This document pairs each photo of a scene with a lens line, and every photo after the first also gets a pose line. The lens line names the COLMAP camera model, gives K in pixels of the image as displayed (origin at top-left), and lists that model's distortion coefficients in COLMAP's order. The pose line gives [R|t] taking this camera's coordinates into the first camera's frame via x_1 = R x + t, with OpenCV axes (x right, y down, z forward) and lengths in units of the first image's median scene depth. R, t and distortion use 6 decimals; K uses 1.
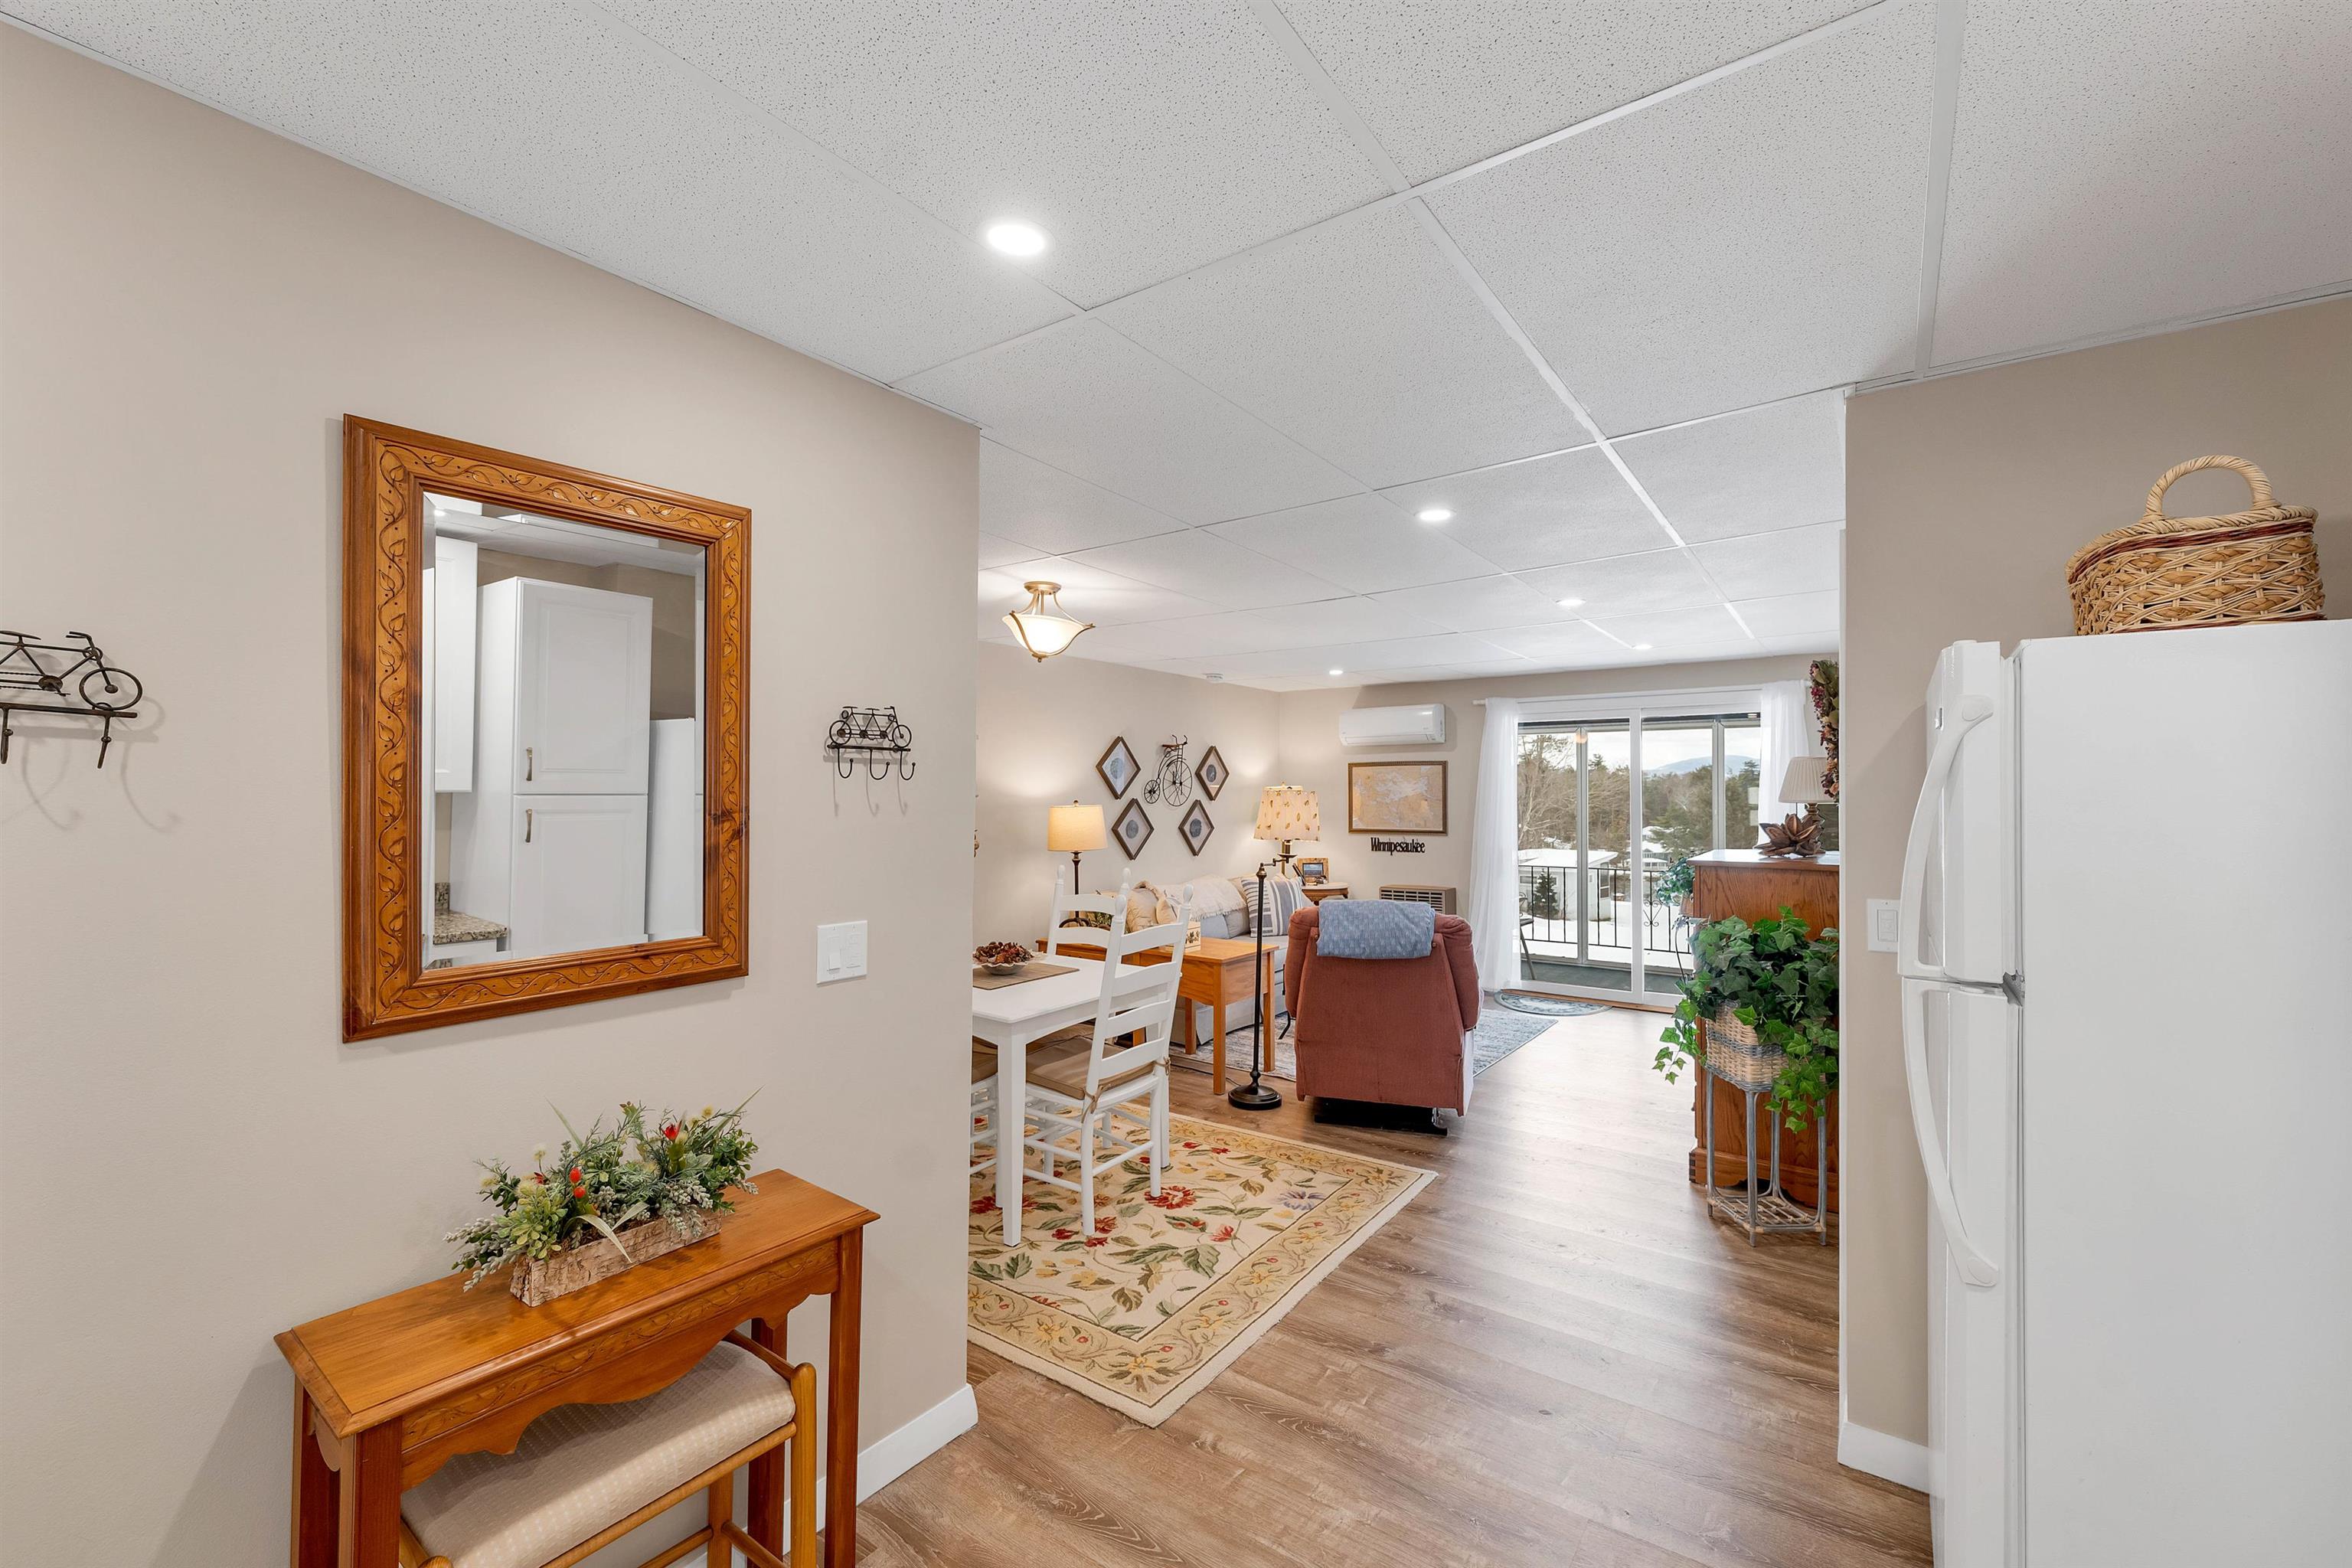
lens RADIAL K [[988.6, 0, 1171.0], [0, 988.6, 775.3], [0, 0, 1]] dist [-0.001014, -0.000107]
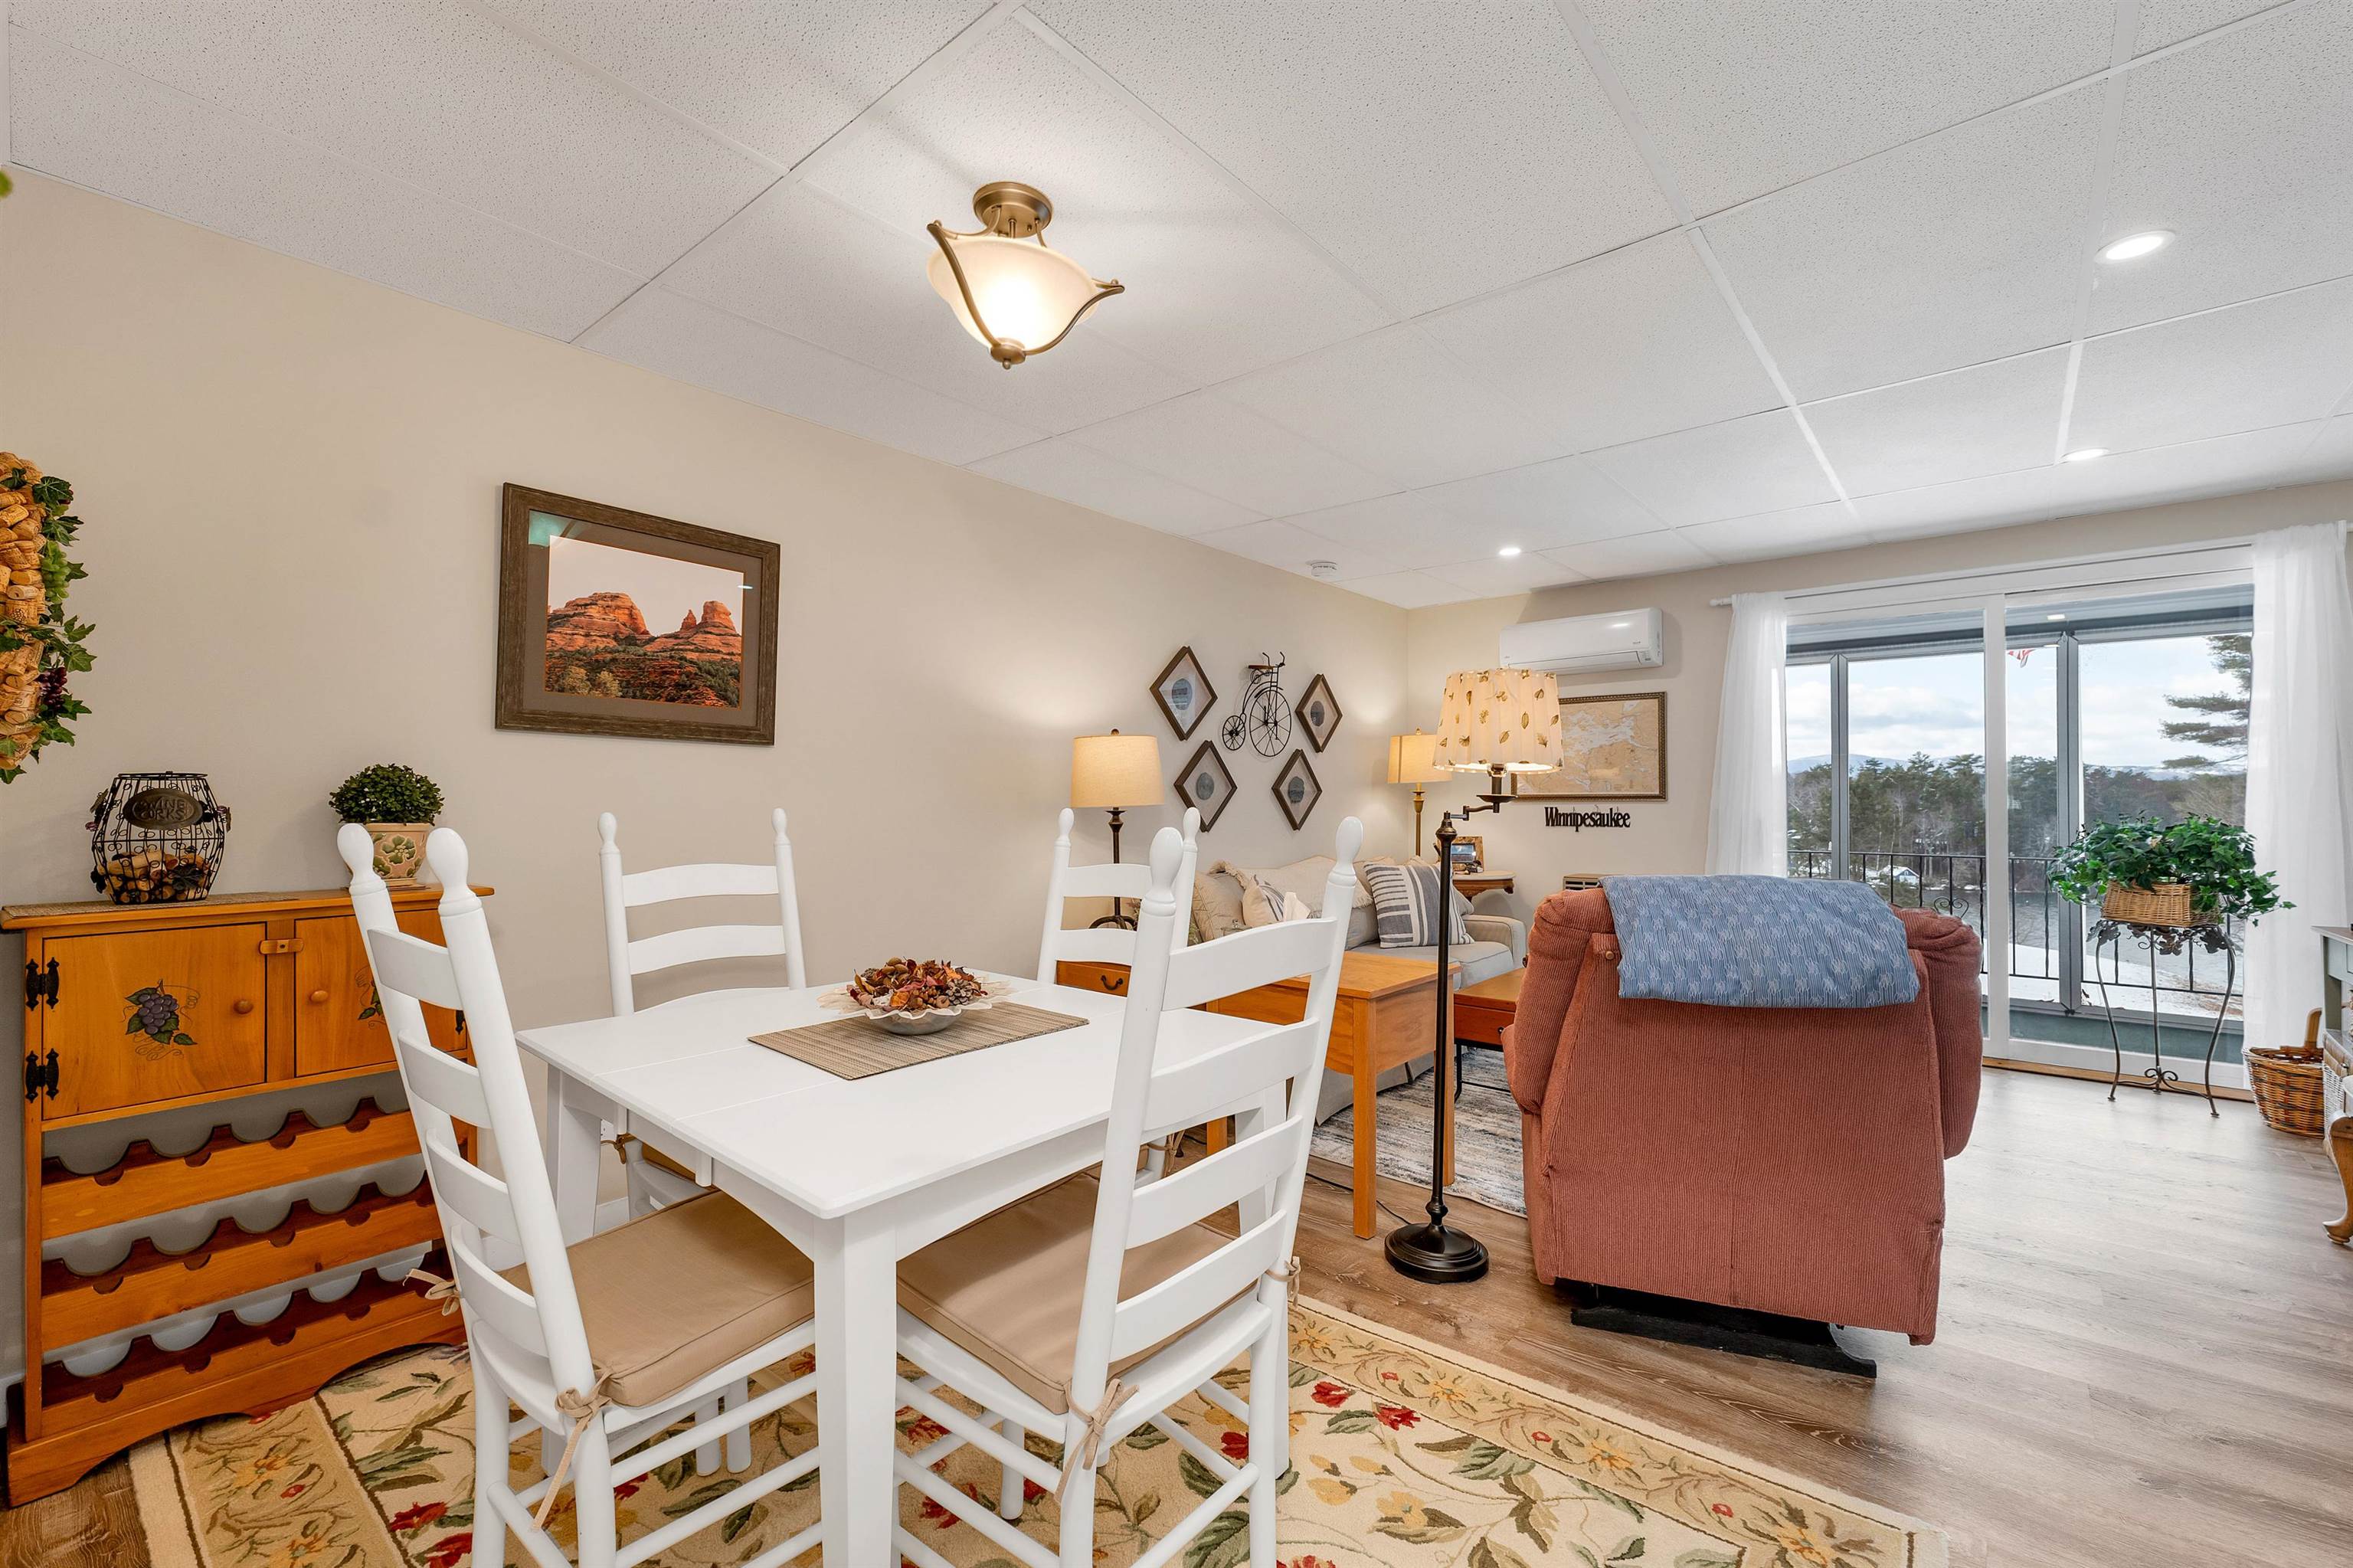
lens RADIAL K [[989.0, 0, 1171.4], [0, 989.0, 775.3], [0, 0, 1]] dist [-0.001014, -0.000107]
pose [[0.997268, -0.002790, -0.073812, -0.013836], [0.002353, 0.999979, -0.006018, 0.057833], [0.073827, 0.005828, 0.997254, 0.367437]]
